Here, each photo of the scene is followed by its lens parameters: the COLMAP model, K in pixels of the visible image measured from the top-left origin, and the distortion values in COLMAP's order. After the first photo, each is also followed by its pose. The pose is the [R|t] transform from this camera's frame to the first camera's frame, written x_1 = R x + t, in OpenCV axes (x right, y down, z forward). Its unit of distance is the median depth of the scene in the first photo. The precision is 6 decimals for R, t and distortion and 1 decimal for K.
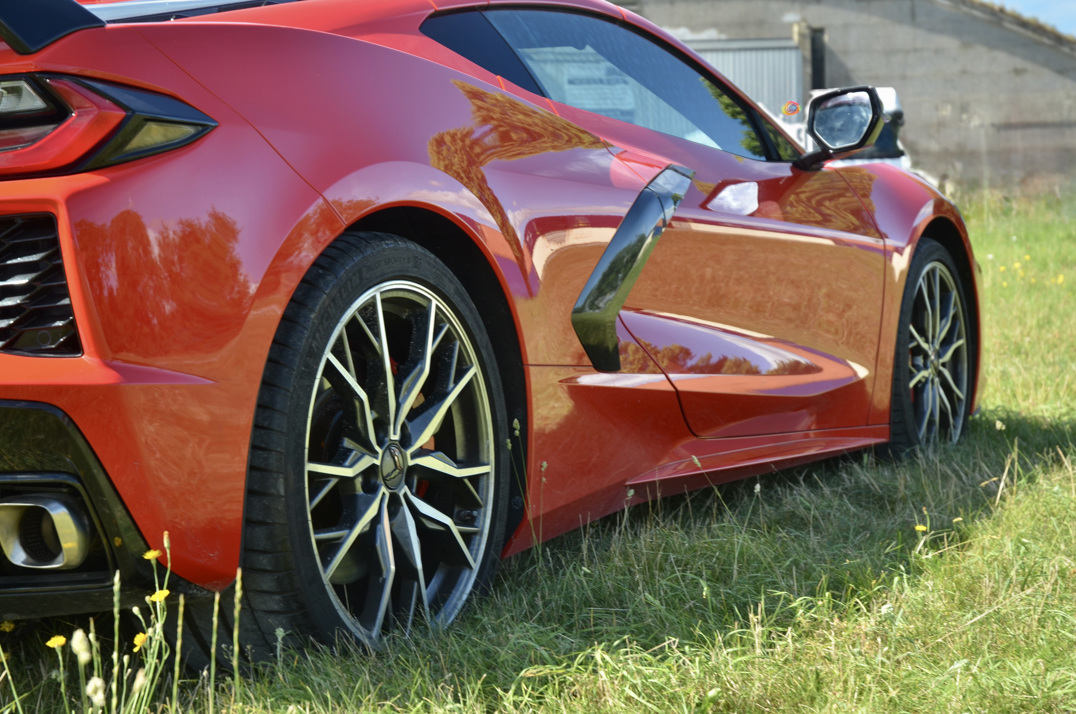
lens RADIAL K [[2083.0, 0, 536.9], [0, 2083.0, 389.1], [0, 0, 1]] dist [0.093760, 0.582486]
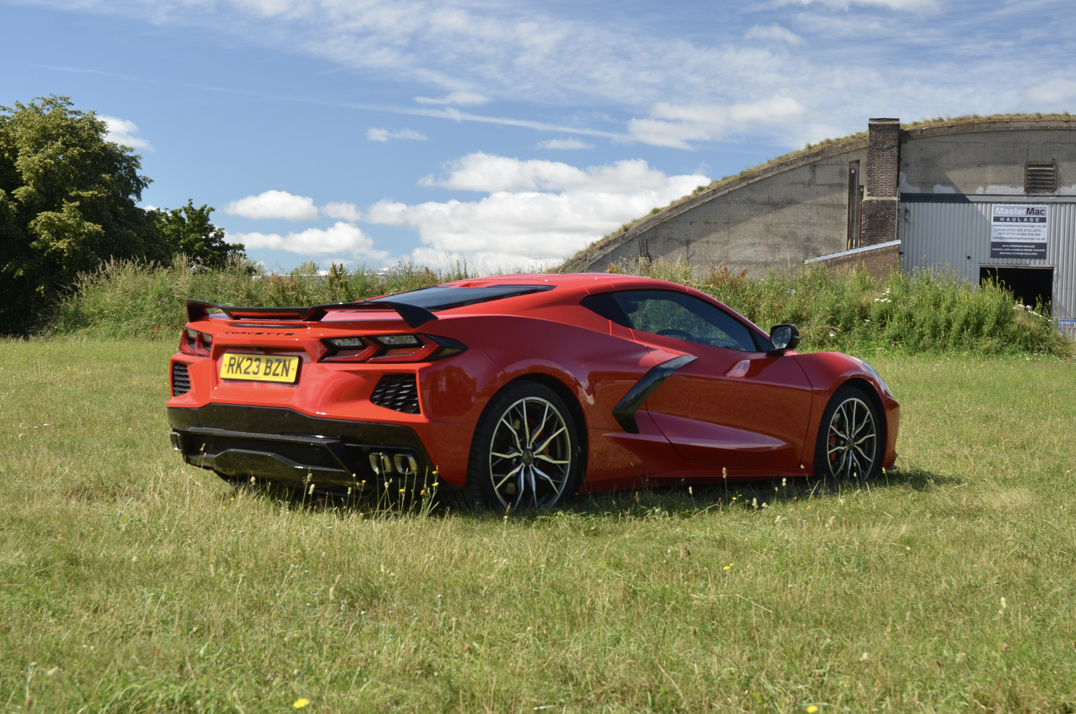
lens RADIAL K [[2083.0, 0, 536.9], [0, 2083.0, 389.1], [0, 0, 1]] dist [0.093760, 0.582486]
pose [[0.956434, 0.066755, -0.284213, 0.836090], [-0.075244, 0.996983, -0.019040, -0.005340], [0.282085, 0.039596, 0.958572, -2.000435]]
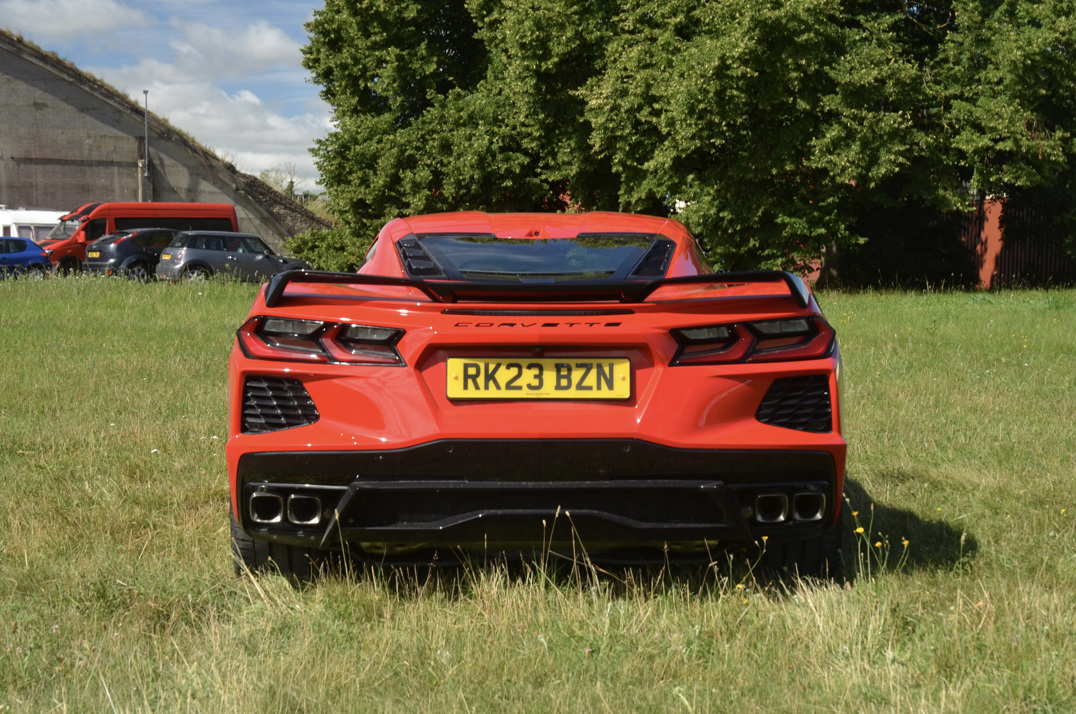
lens RADIAL K [[2022.4, 0, 596.1], [0, 2022.4, 398.8], [0, 0, 1]] dist [0.052596, 0.465324]
pose [[0.878997, 0.004997, 0.476801, -1.372522], [-0.000403, 0.999953, -0.009737, -0.027784], [-0.476827, 0.008367, 0.878958, -0.818355]]
